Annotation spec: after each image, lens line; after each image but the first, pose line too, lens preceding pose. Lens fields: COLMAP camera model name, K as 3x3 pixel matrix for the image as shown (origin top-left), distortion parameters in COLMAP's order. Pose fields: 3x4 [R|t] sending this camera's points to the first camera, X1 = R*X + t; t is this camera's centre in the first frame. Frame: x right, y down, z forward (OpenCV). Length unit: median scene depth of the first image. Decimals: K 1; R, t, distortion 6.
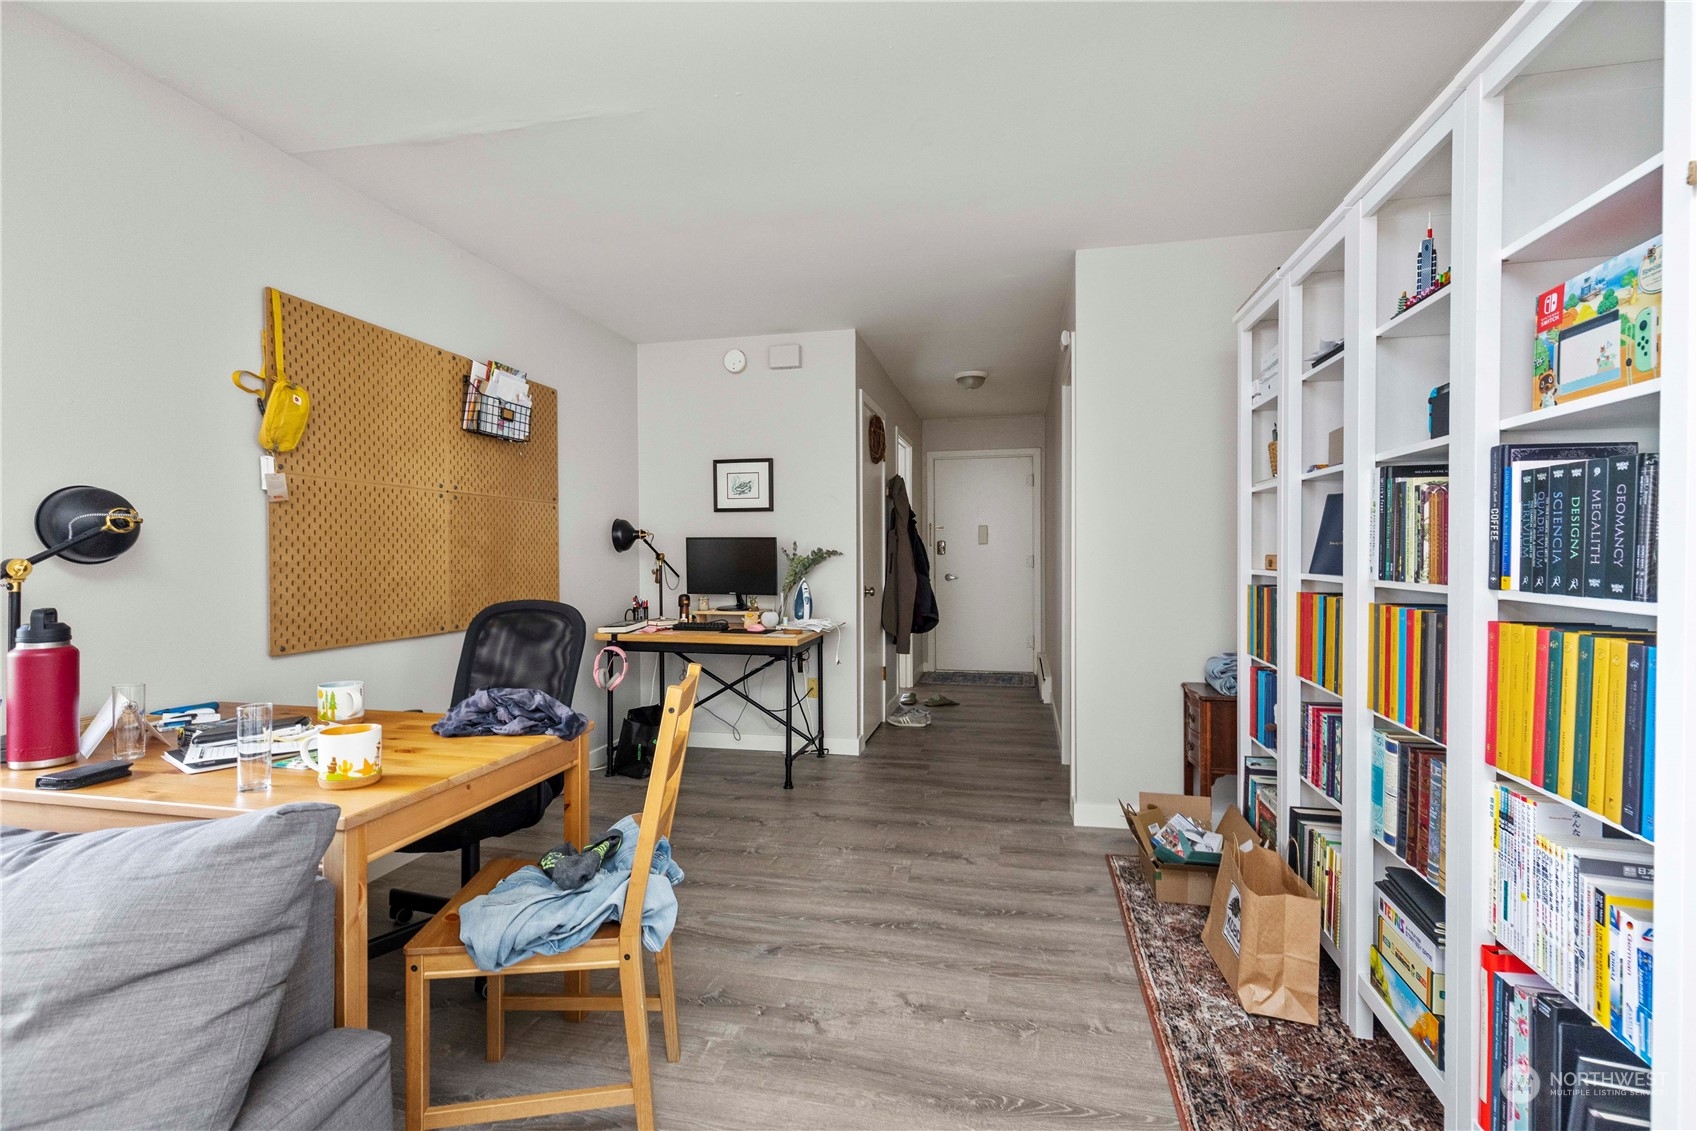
lens RADIAL K [[772.4, 0, 836.9], [0, 772.4, 561.5], [0, 0, 1]] dist [0.000397, 0.000519]
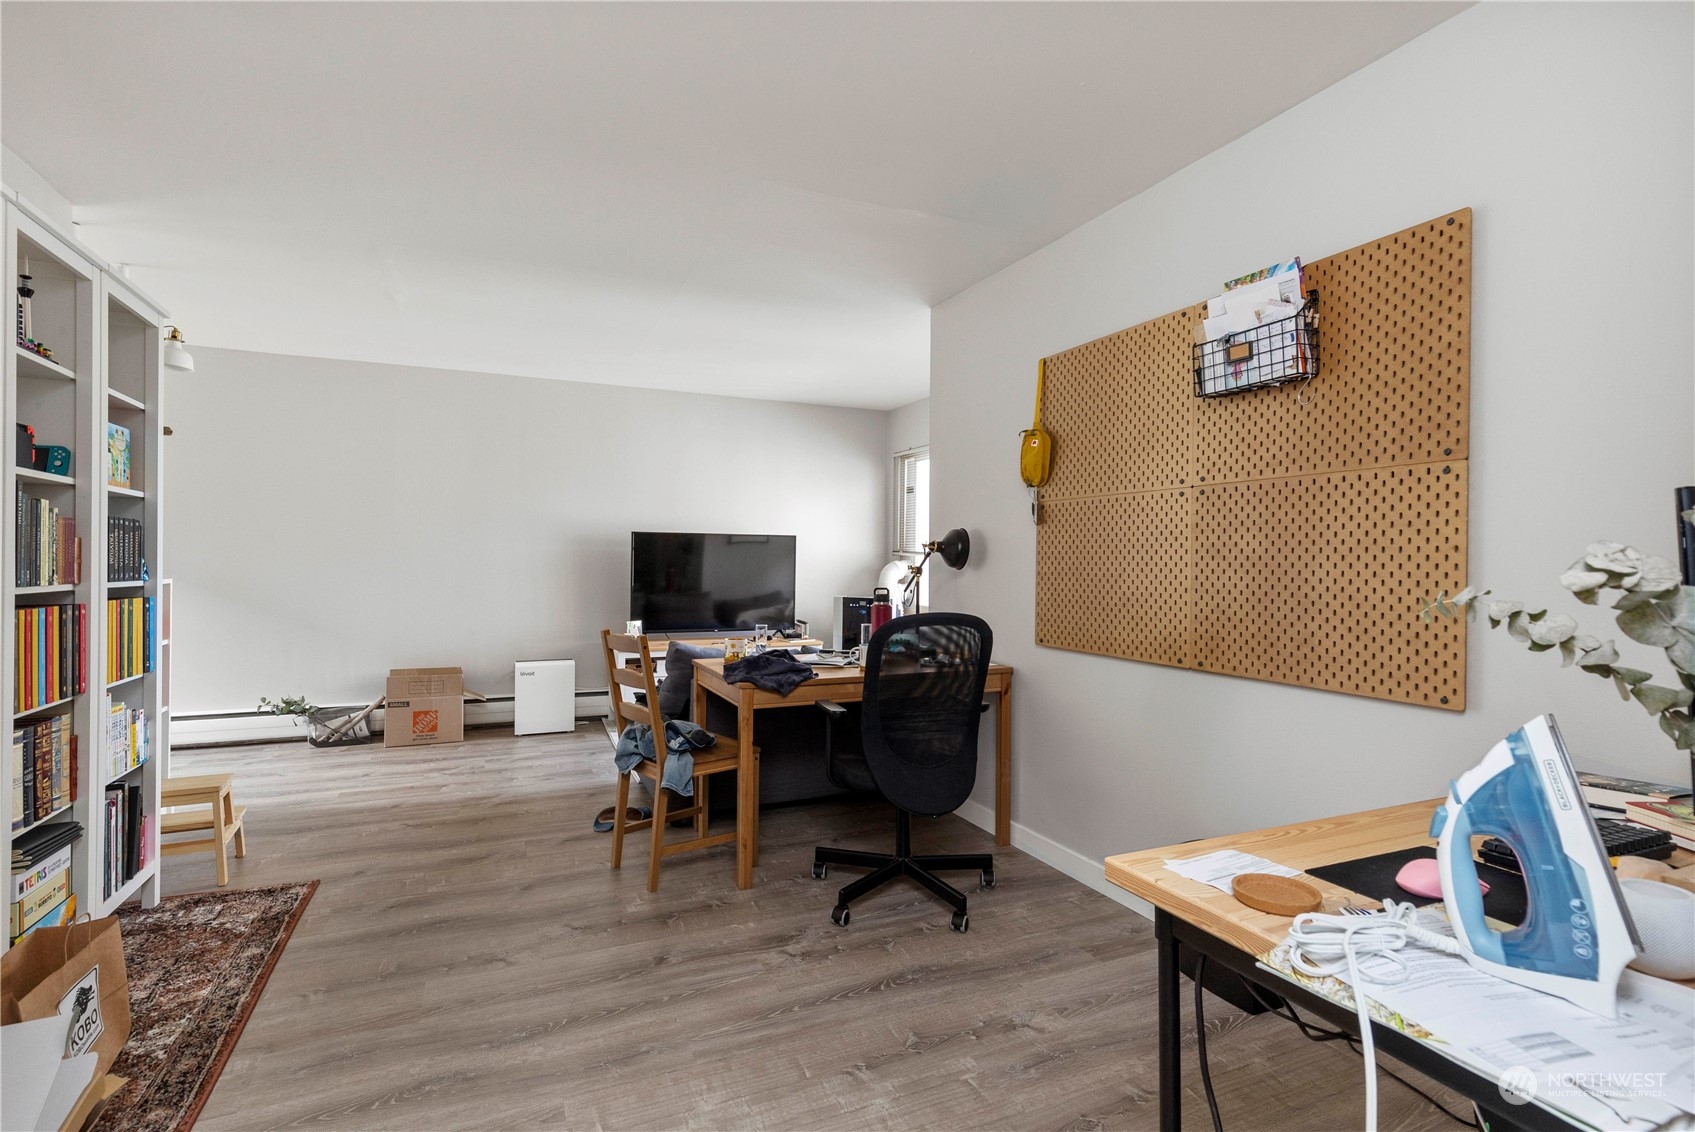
lens RADIAL K [[771.5, 0, 829.3], [0, 771.5, 568.4], [0, 0, 1]] dist [0.000397, 0.000519]
pose [[-0.796509, 0.001588, -0.604624, 0.296146], [-0.011113, 0.999789, 0.017266, -0.021144], [0.604524, 0.020472, -0.796324, 1.633765]]
